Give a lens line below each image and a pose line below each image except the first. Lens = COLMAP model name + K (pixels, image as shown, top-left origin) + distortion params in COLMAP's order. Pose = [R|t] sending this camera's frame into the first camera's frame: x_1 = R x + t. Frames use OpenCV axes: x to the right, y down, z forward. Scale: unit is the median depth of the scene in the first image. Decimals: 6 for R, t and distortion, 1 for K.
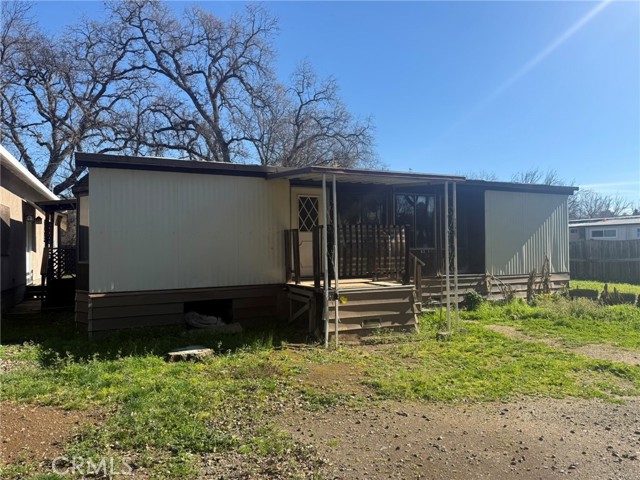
lens RADIAL K [[448.3, 0, 322.8], [0, 448.3, 240.0], [0, 0, 1]] dist [0.061047, -0.080927]
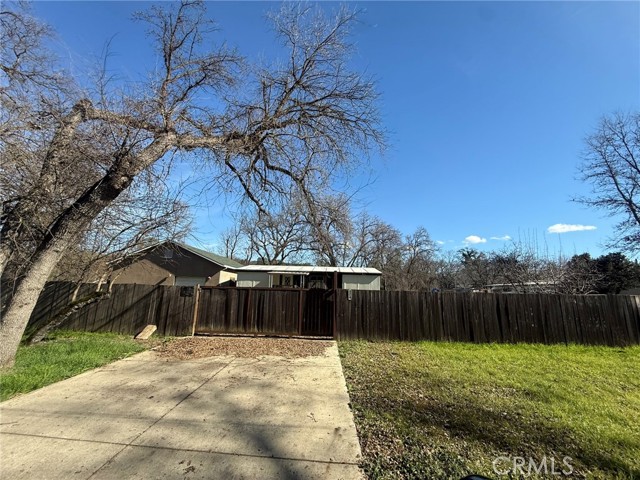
lens RADIAL K [[254.3, 0, 318.7], [0, 254.3, 239.1], [0, 0, 1]] dist [-0.000101, 0.000137]
pose [[0.890186, -0.052494, -0.452563, 0.427003], [-0.030699, 0.984171, -0.174543, -0.014763], [0.454562, 0.169269, 0.874484, -0.299051]]
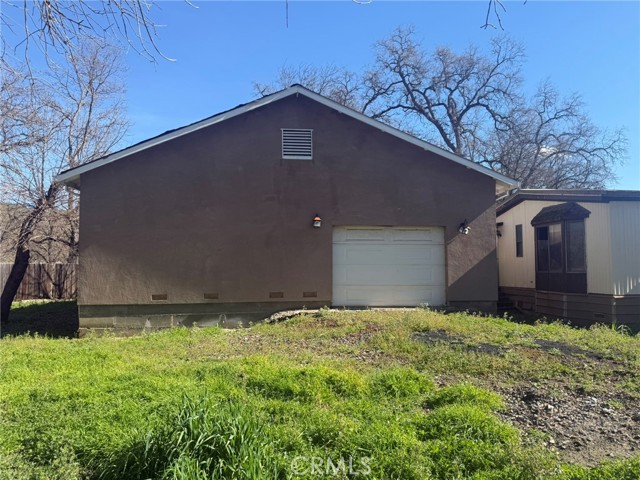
lens RADIAL K [[448.3, 0, 322.8], [0, 448.3, 240.0], [0, 0, 1]] dist [0.061047, -0.080927]
pose [[0.946929, -0.010909, -0.321259, -0.243947], [-0.001824, 0.999226, -0.039306, 0.002600], [0.321439, 0.037806, 0.946175, -0.150417]]
